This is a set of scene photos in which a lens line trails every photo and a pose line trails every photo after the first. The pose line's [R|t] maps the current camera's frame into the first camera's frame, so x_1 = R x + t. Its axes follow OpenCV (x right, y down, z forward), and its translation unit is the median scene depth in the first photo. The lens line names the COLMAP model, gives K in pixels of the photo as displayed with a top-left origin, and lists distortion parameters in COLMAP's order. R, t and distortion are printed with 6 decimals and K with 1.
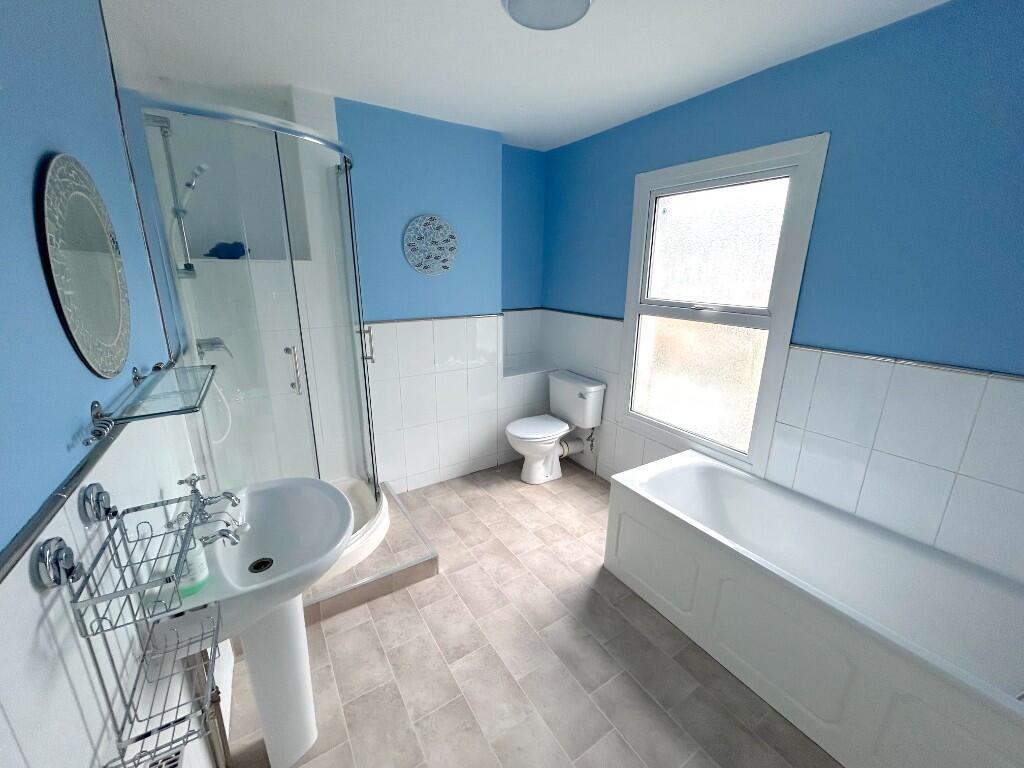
lens RADIAL K [[410.0, 0, 512.0], [0, 410.0, 384.0], [0, 0, 1]] dist [-0.001663, 0.000408]
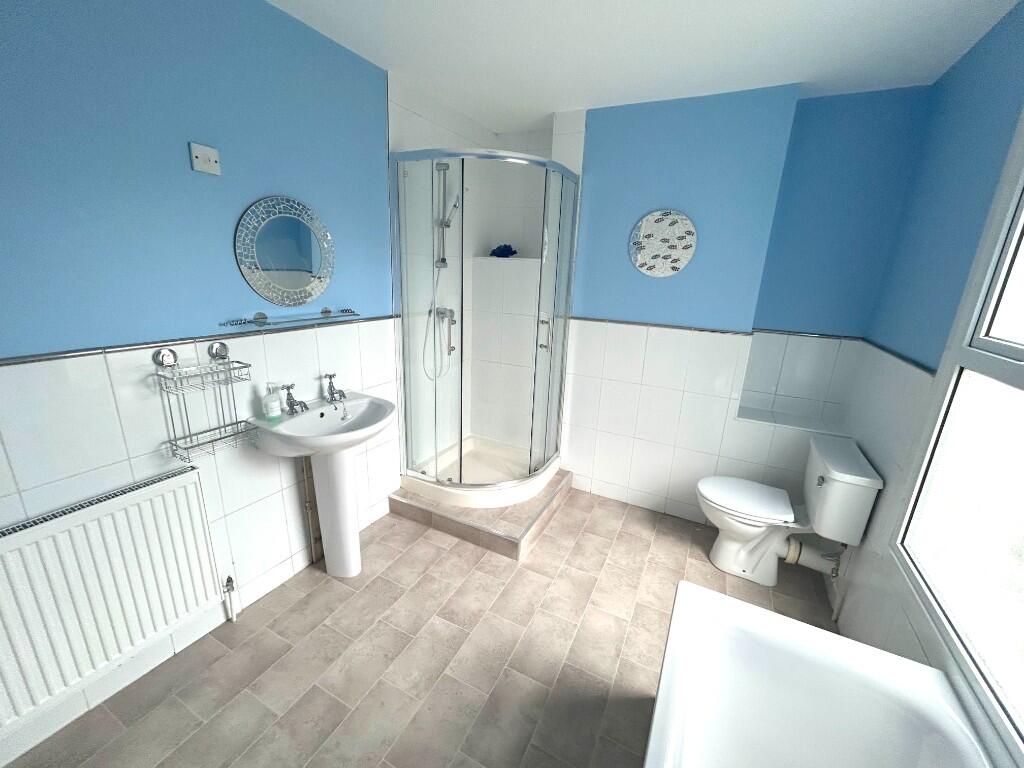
lens RADIAL K [[410.0, 0, 512.0], [0, 410.0, 384.0], [0, 0, 1]] dist [-0.001663, 0.000408]
pose [[0.509252, 0.246787, -0.824475, 0.449697], [-0.269703, 0.955510, 0.119423, -0.063757], [0.817266, 0.161547, 0.553154, 0.286894]]
